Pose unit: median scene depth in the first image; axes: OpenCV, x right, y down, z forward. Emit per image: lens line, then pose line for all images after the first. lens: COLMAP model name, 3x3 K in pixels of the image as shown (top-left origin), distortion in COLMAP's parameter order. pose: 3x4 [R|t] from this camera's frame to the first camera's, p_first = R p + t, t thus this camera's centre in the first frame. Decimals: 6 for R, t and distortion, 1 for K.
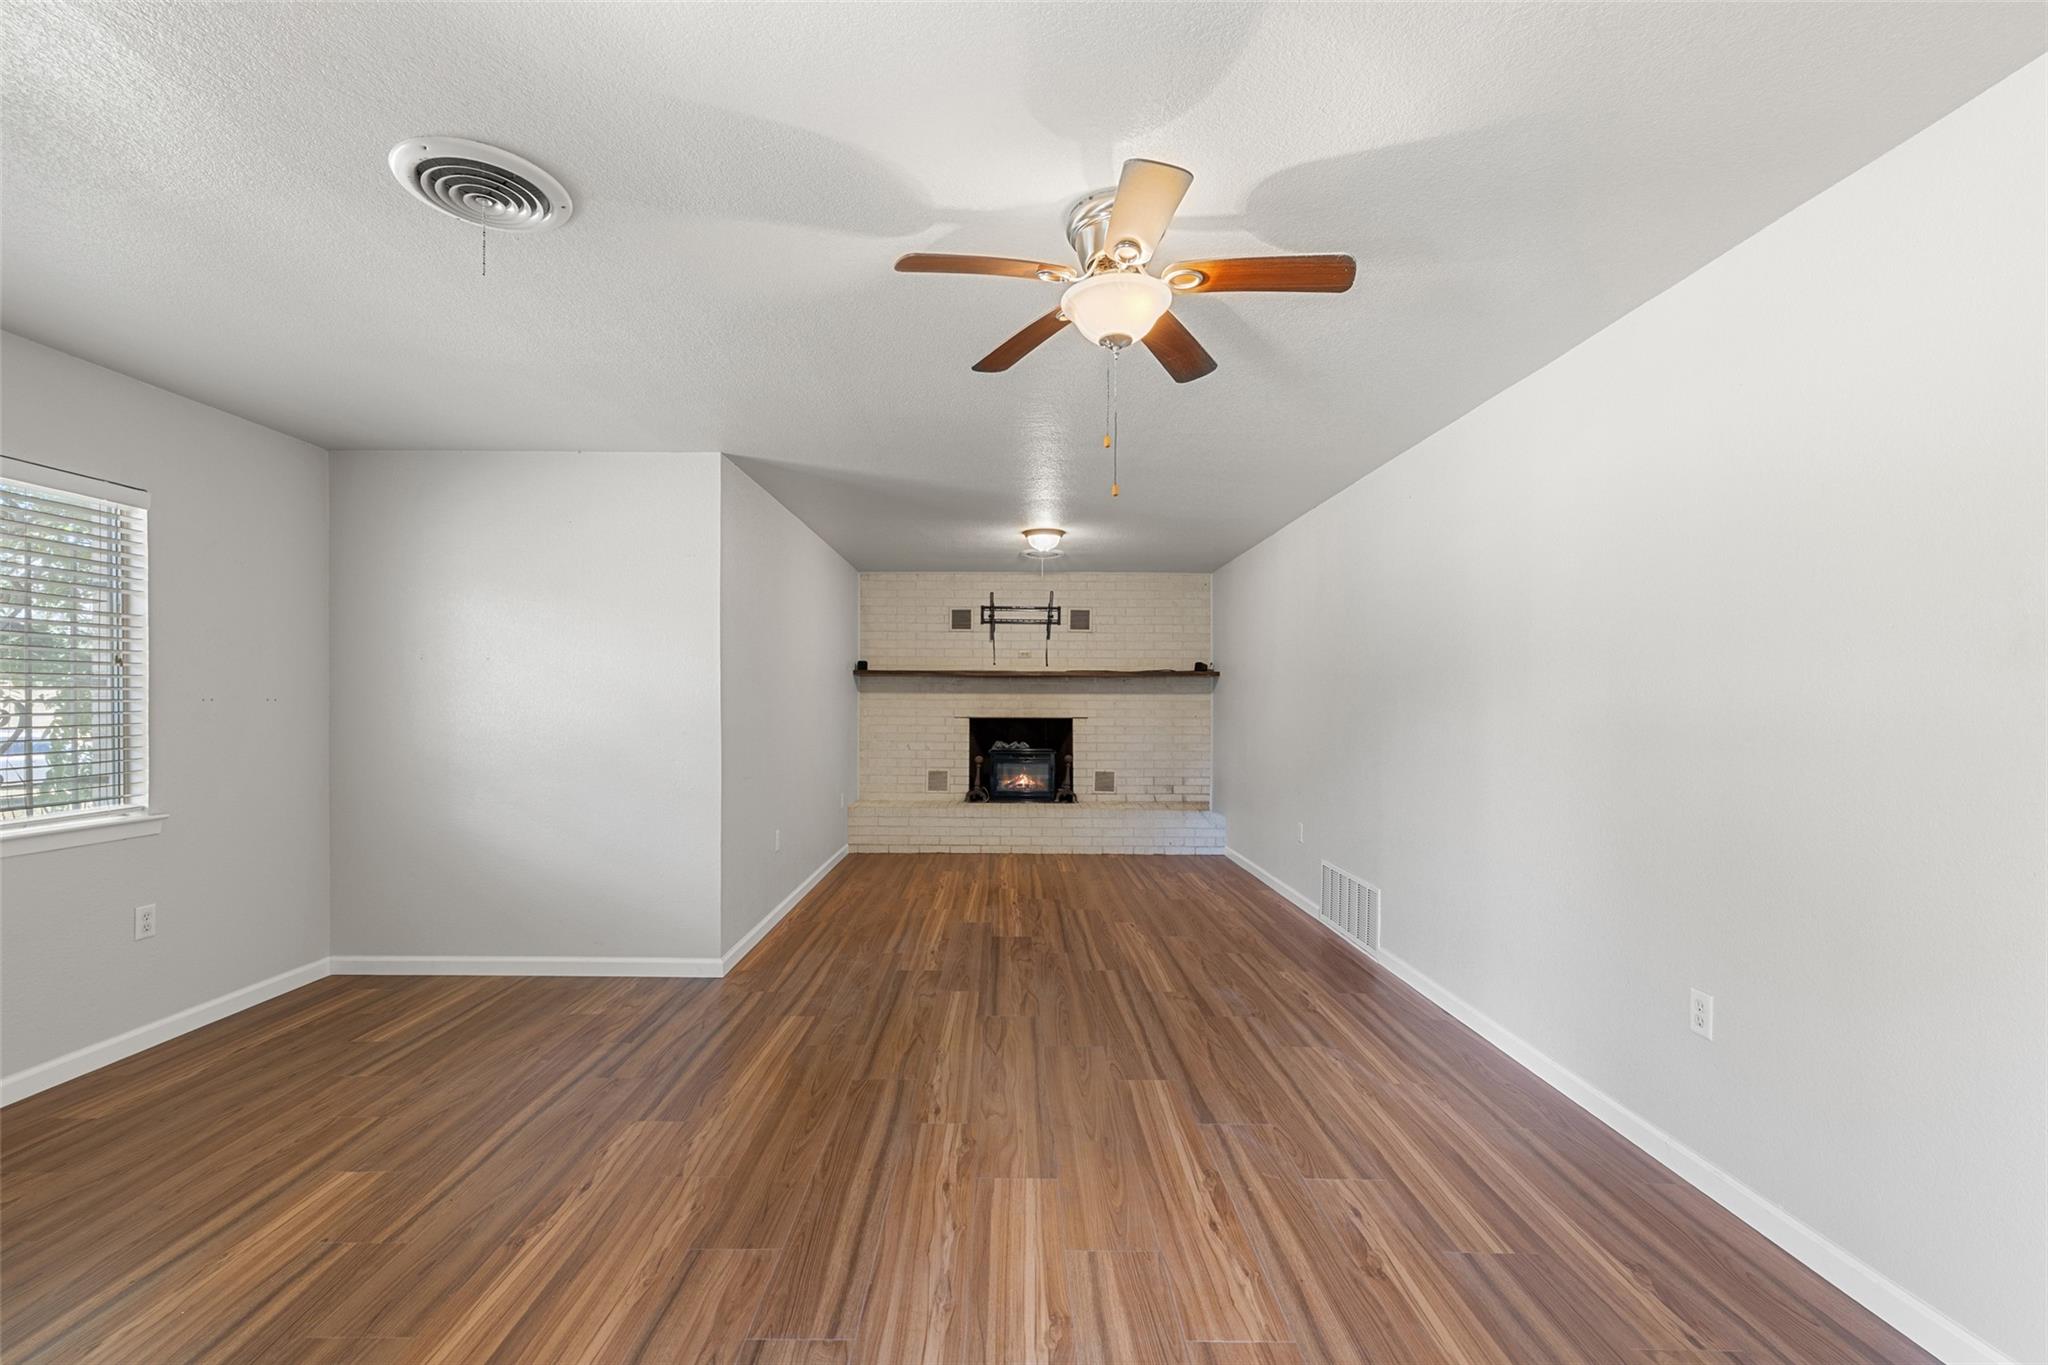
lens RADIAL K [[890.2, 0, 1020.2], [0, 890.2, 696.7], [0, 0, 1]] dist [0.001232, 0.000351]
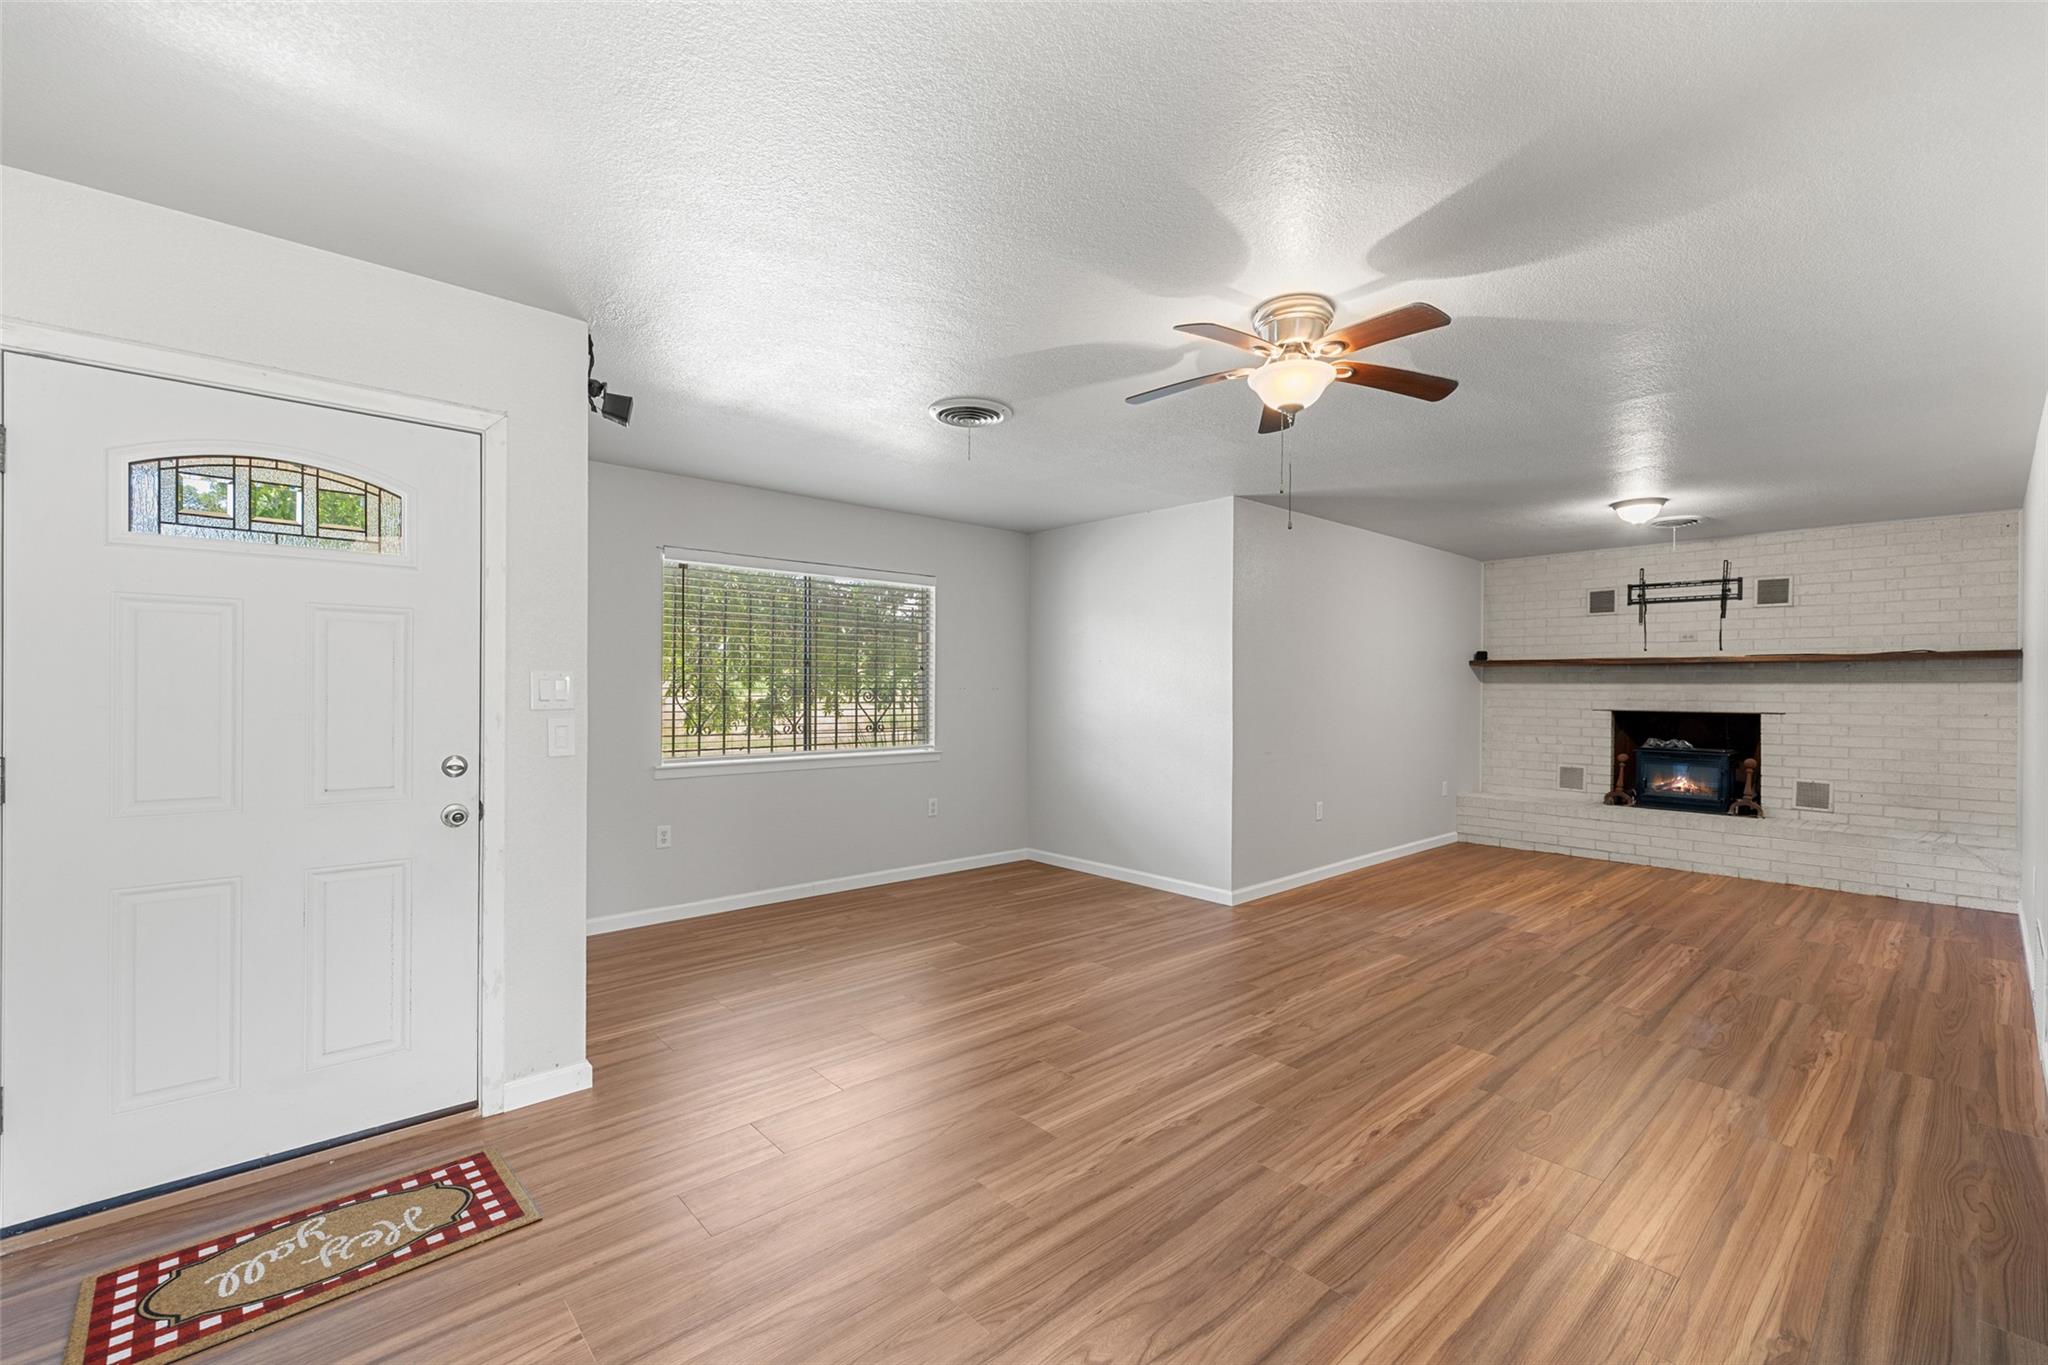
lens RADIAL K [[880.1, 0, 1024.0], [0, 880.1, 682.5], [0, 0, 1]] dist [-0.000779, 0.000024]
pose [[0.666052, -0.004748, -0.745890, 0.213333], [-0.000091, 0.999979, -0.006447, 0.001079], [0.745905, 0.004362, 0.666038, -0.034693]]
